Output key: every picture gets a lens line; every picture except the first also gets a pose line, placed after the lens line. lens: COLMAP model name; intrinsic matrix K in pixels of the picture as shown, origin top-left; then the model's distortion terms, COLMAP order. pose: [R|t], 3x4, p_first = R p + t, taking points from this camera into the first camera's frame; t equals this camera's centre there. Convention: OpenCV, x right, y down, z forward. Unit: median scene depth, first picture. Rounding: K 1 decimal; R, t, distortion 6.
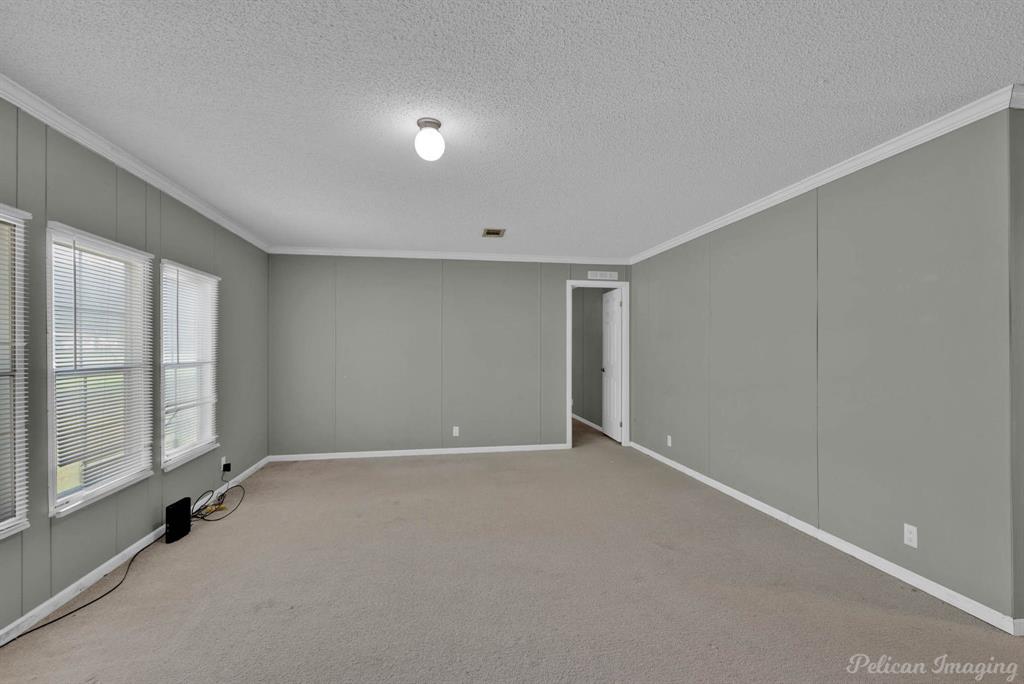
lens RADIAL K [[457.0, 0, 515.2], [0, 457.0, 349.0], [0, 0, 1]] dist [-0.003186, 0.000125]
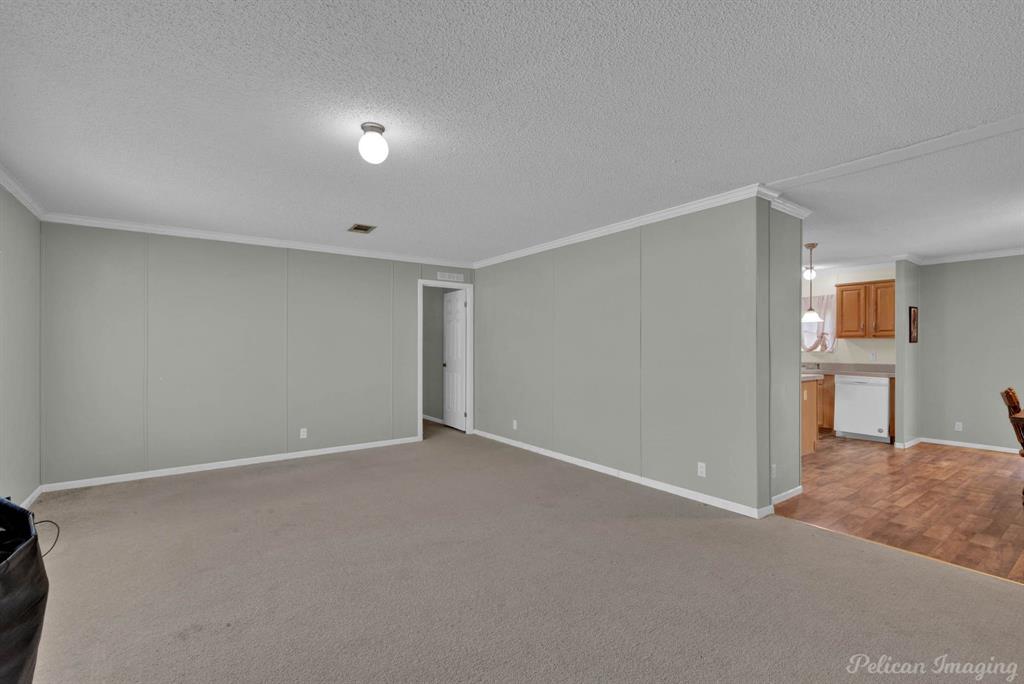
lens RADIAL K [[457.0, 0, 515.2], [0, 457.0, 347.3], [0, 0, 1]] dist [-0.003186, 0.000125]
pose [[0.897760, -0.002844, 0.440476, -0.149485], [0.001907, 0.999995, 0.002571, 0.002008], [-0.440482, -0.001468, 0.897760, -0.032316]]
